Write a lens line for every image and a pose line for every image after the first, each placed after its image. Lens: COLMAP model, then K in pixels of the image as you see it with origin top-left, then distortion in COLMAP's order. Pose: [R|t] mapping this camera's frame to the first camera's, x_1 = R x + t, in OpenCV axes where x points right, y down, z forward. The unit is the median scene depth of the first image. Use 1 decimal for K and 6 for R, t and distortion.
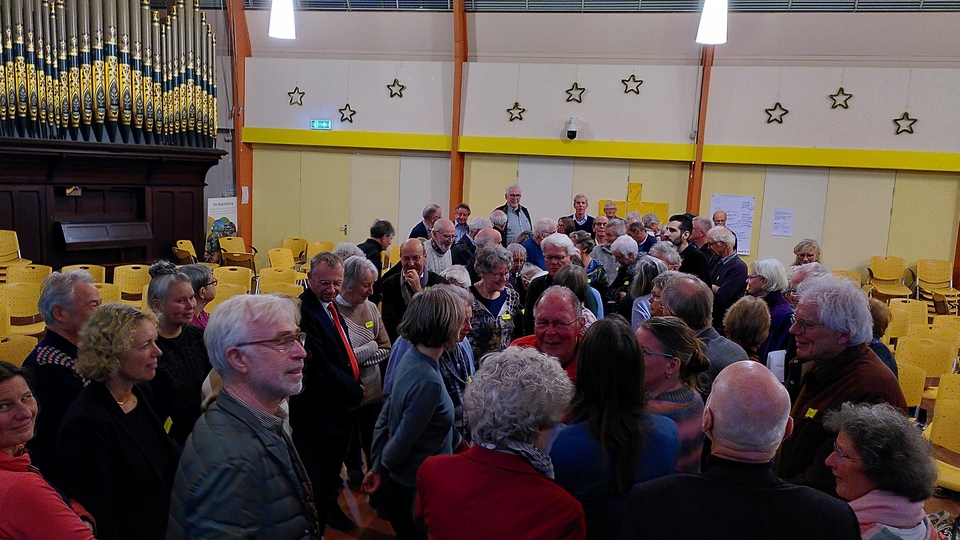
lens RADIAL K [[758.2, 0, 485.2], [0, 758.2, 263.8], [0, 0, 1]] dist [0.119068, -0.107417]
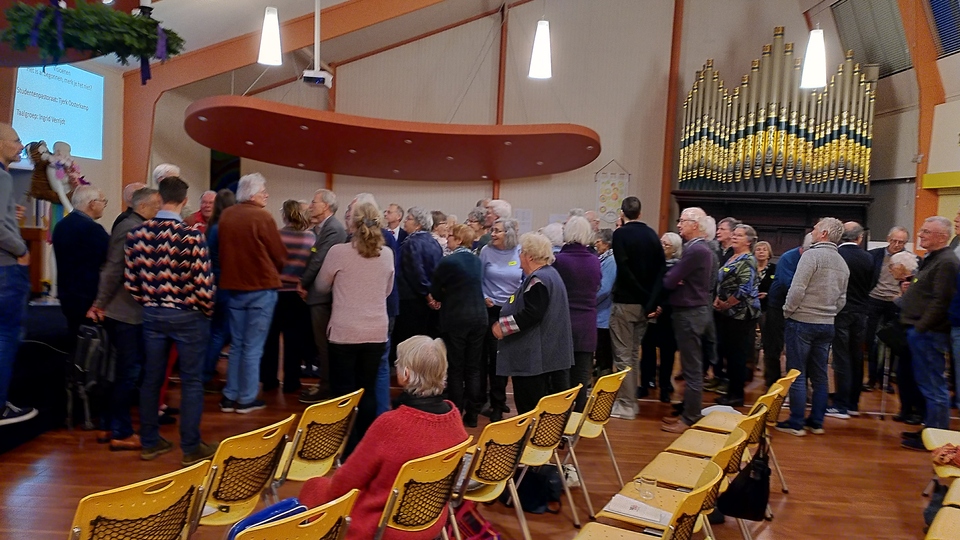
lens RADIAL K [[758.2, 0, 478.6], [0, 758.2, 269.4], [0, 0, 1]] dist [0.119068, -0.107417]
pose [[0.206426, 0.040511, -0.977623, 0.638104], [-0.160395, 0.987028, 0.007033, 0.036702], [0.965226, 0.155354, 0.210246, 0.267666]]
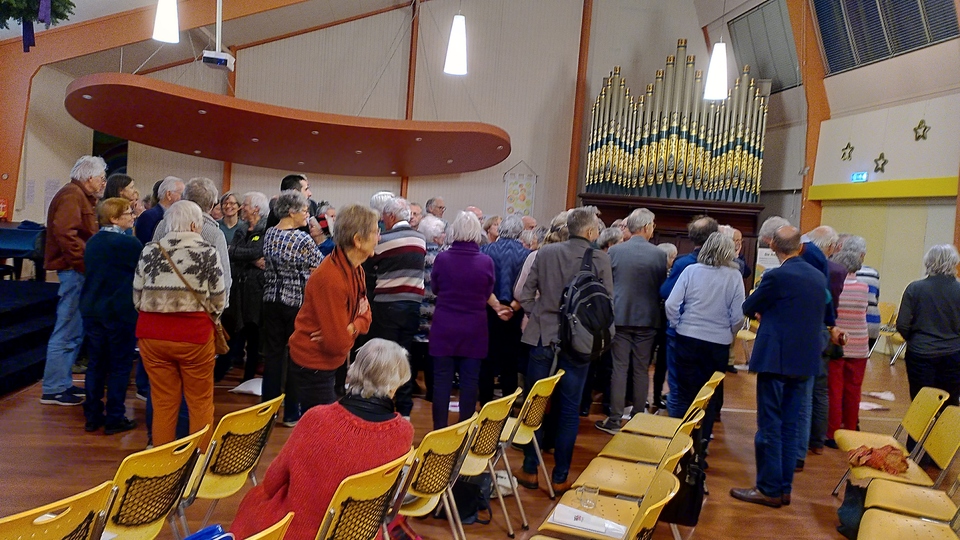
lens RADIAL K [[758.2, 0, 482.5], [0, 758.2, 265.3], [0, 0, 1]] dist [0.119068, -0.107417]
pose [[0.338842, 0.042619, -0.939878, 0.615647], [-0.179824, 0.983491, -0.020233, 0.039859], [0.923499, 0.175869, 0.340911, 0.256555]]
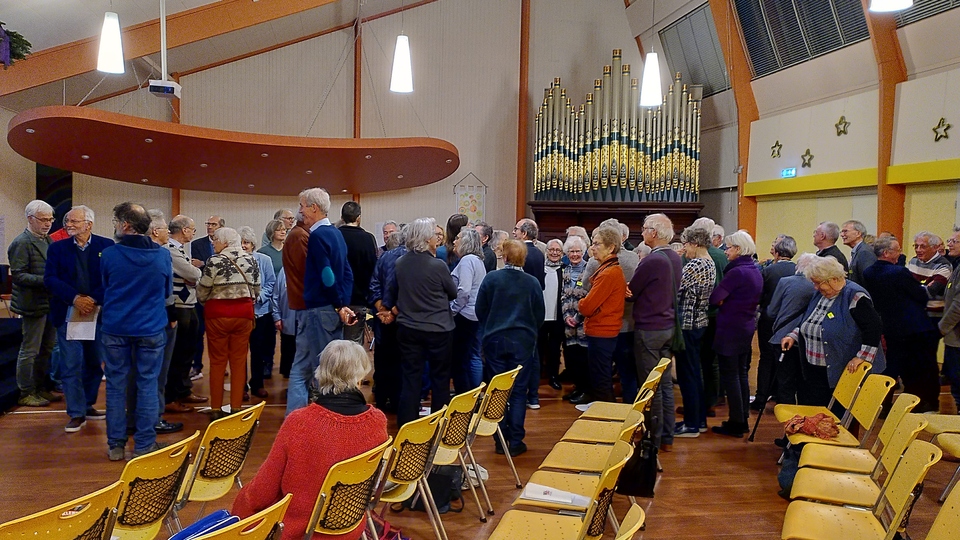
lens RADIAL K [[758.2, 0, 480.0], [0, 758.2, 265.6], [0, 0, 1]] dist [0.119068, -0.107417]
pose [[0.393960, 0.006457, -0.919105, 0.640464], [-0.120836, 0.991660, -0.044827, 0.045073], [0.911150, 0.128721, 0.391454, 0.244714]]
